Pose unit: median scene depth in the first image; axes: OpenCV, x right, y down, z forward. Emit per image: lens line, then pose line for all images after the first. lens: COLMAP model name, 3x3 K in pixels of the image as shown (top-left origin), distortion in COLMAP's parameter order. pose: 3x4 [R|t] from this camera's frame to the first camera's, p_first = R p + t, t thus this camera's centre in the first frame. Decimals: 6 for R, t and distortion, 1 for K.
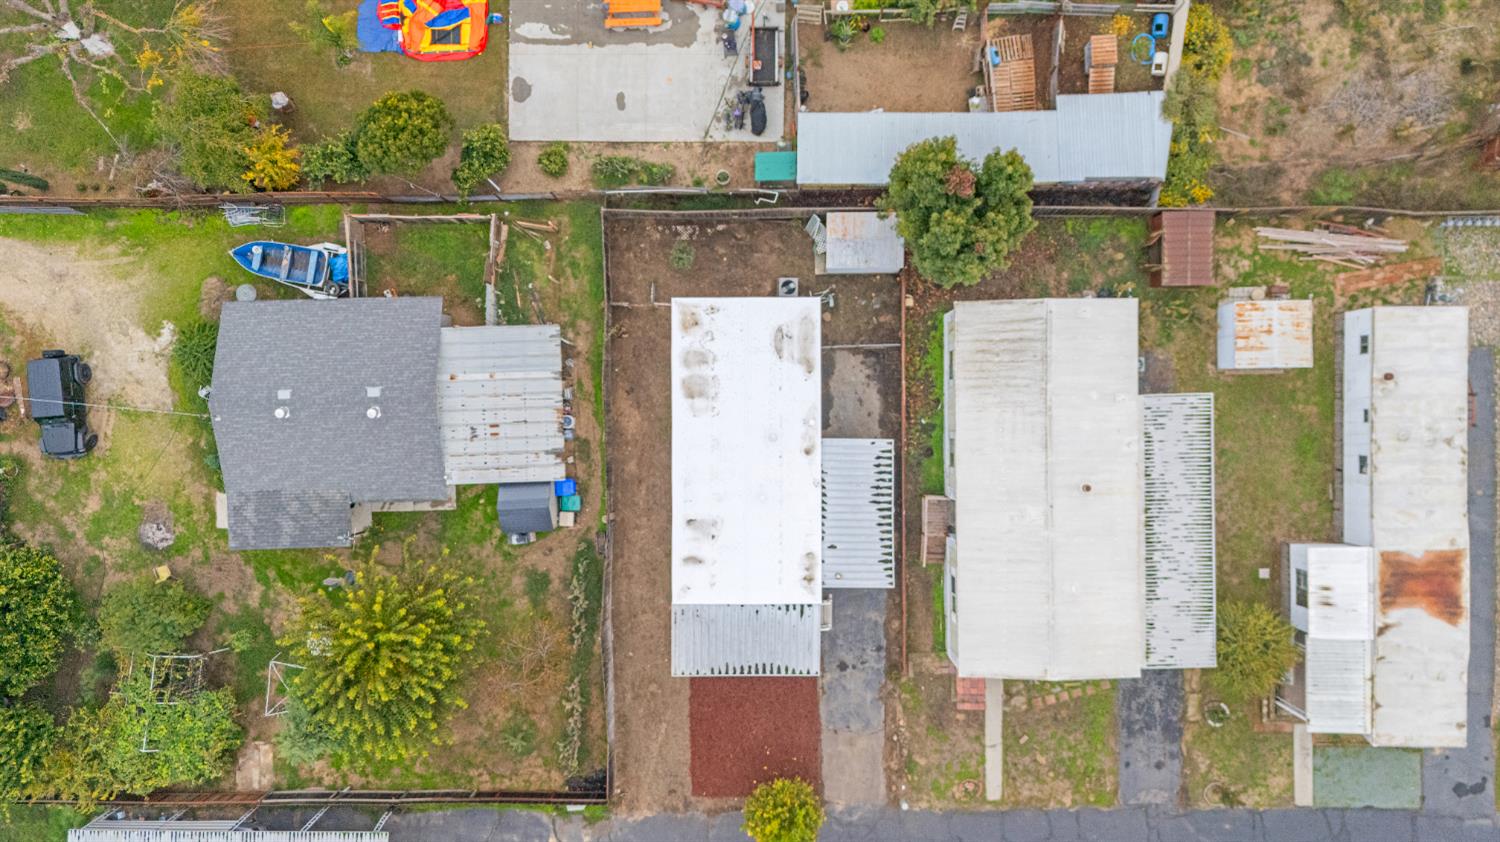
lens RADIAL K [[1117.2, 0, 745.6], [0, 1117.2, 416.2], [0, 0, 1]] dist [0.068504, -0.073498]
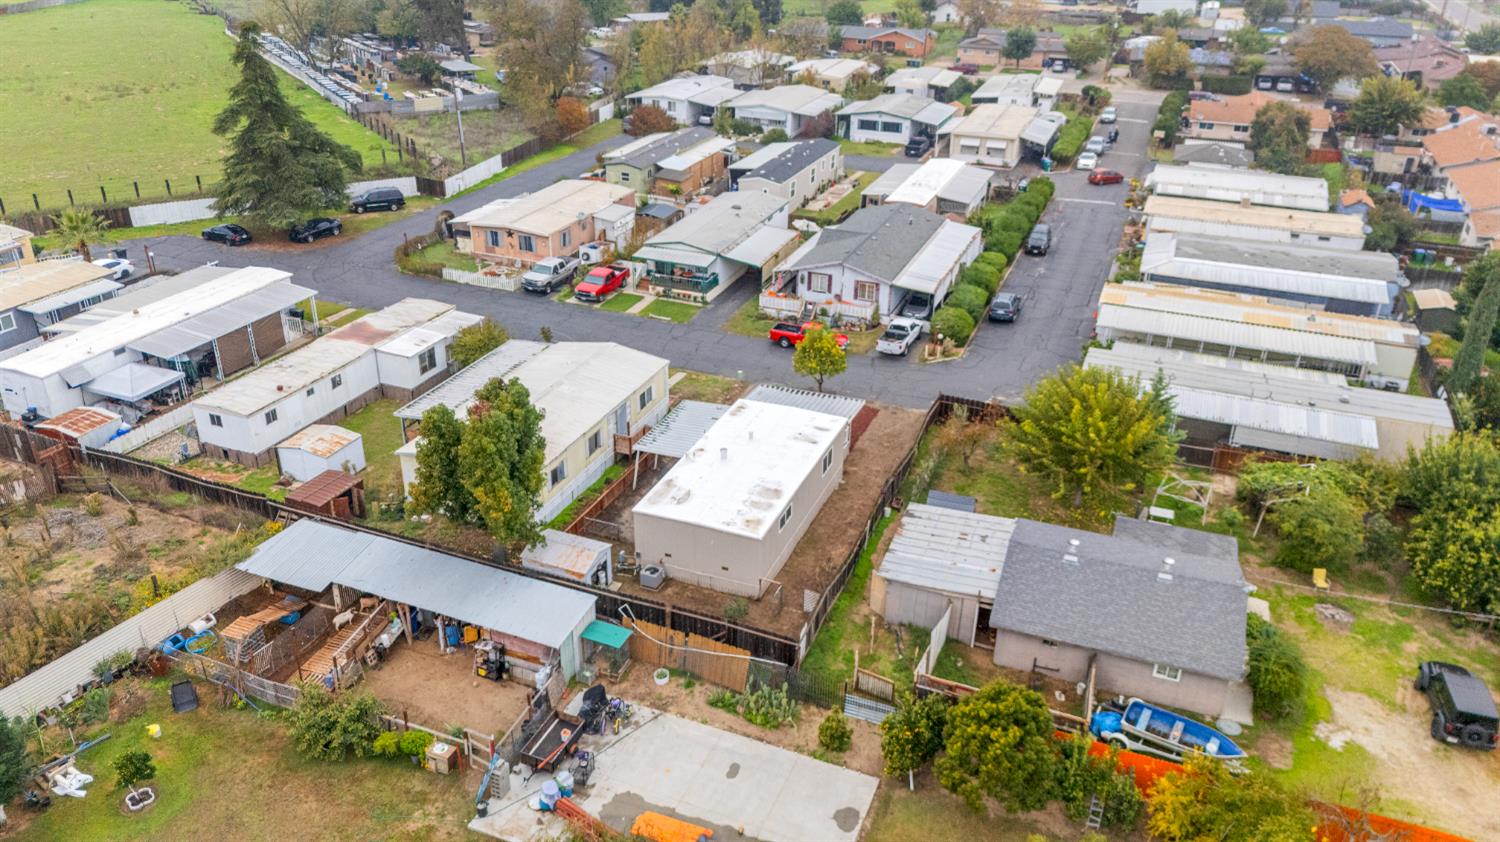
lens RADIAL K [[1101.0, 0, 747.0], [0, 1101.0, 417.7], [0, 0, 1]] dist [0.070047, -0.071009]
pose [[-0.929747, -0.151986, 0.335368, -0.354780], [0.368151, -0.398563, 0.840007, -0.867558], [0.005996, 0.904460, 0.426516, 0.438221]]
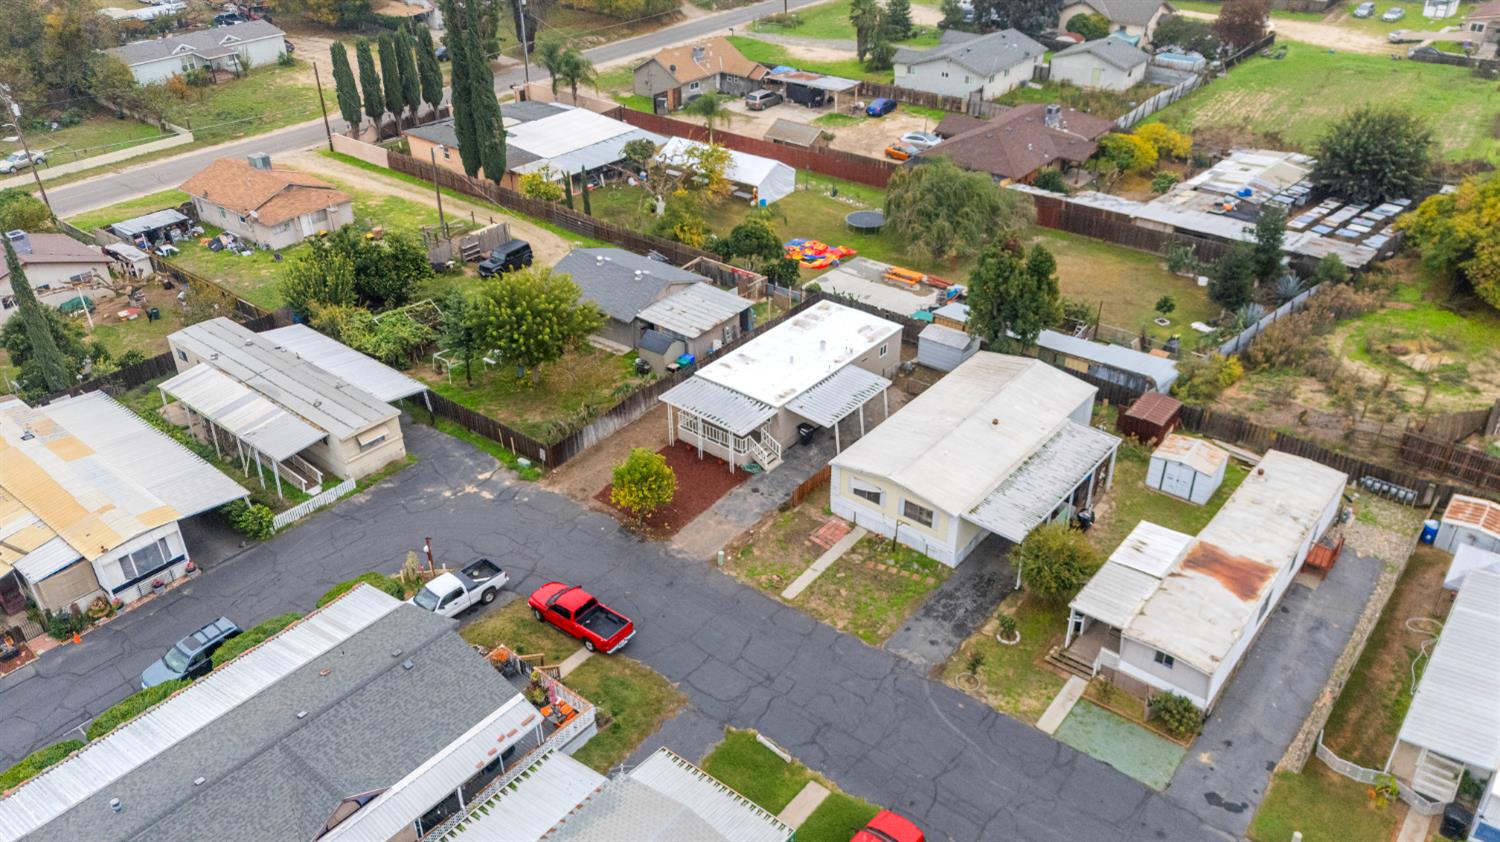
lens RADIAL K [[1117.2, 0, 745.6], [0, 1117.2, 416.2], [0, 0, 1]] dist [0.068504, -0.073498]
pose [[0.767864, 0.343963, -0.540438, 0.713790], [-0.640579, 0.403666, -0.653232, 0.999751], [-0.006531, 0.847787, 0.530296, 0.283382]]
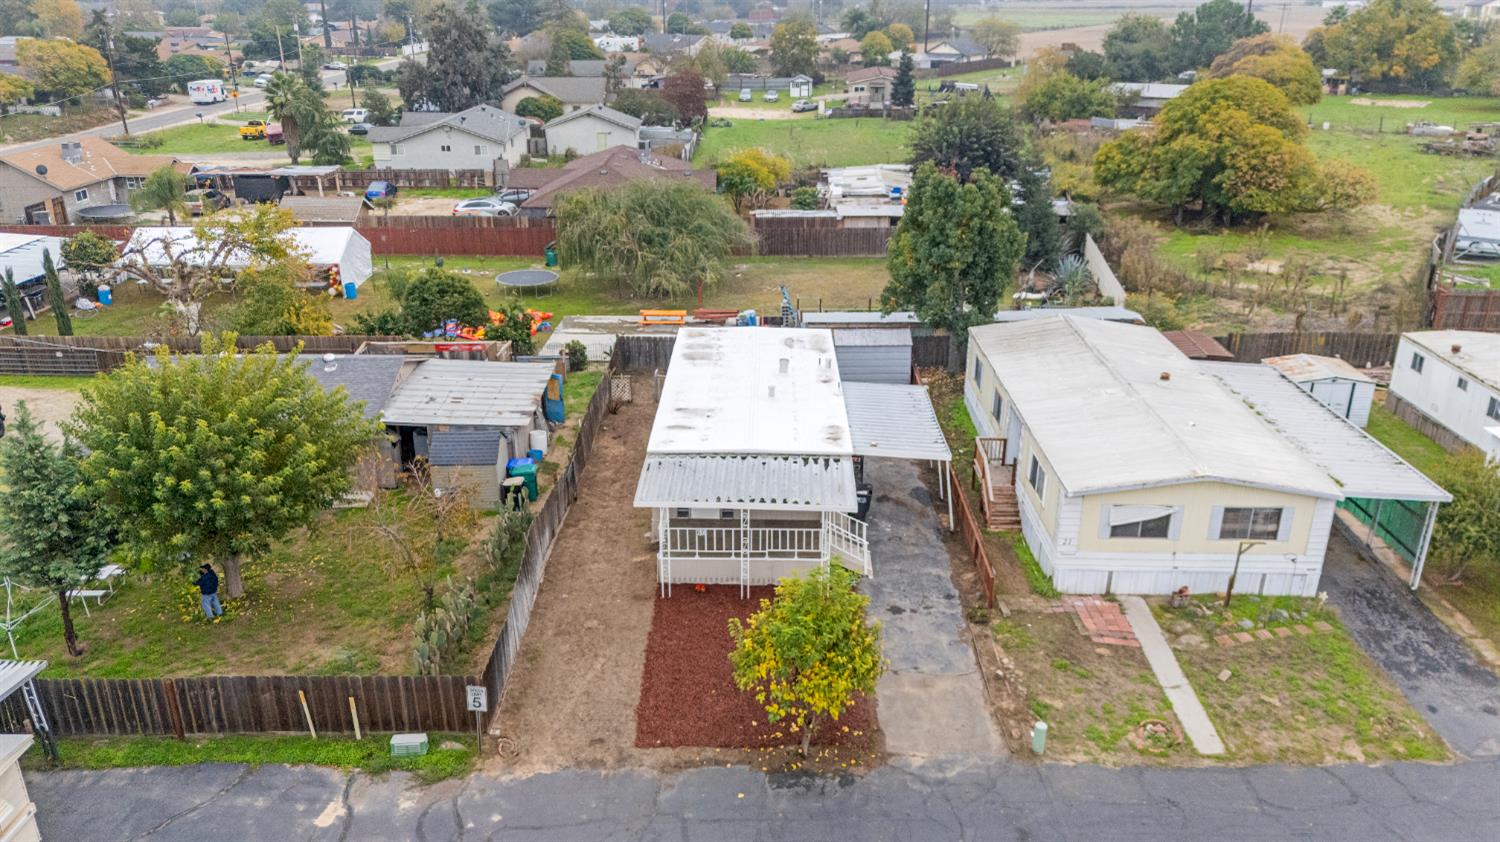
lens RADIAL K [[1101.0, 0, 747.0], [0, 1101.0, 417.7], [0, 0, 1]] dist [0.070047, -0.071009]
pose [[0.999464, 0.031065, -0.010330, 0.005713], [-0.021022, 0.367111, -0.929940, 0.768850], [-0.025096, 0.929658, 0.367567, 0.673541]]
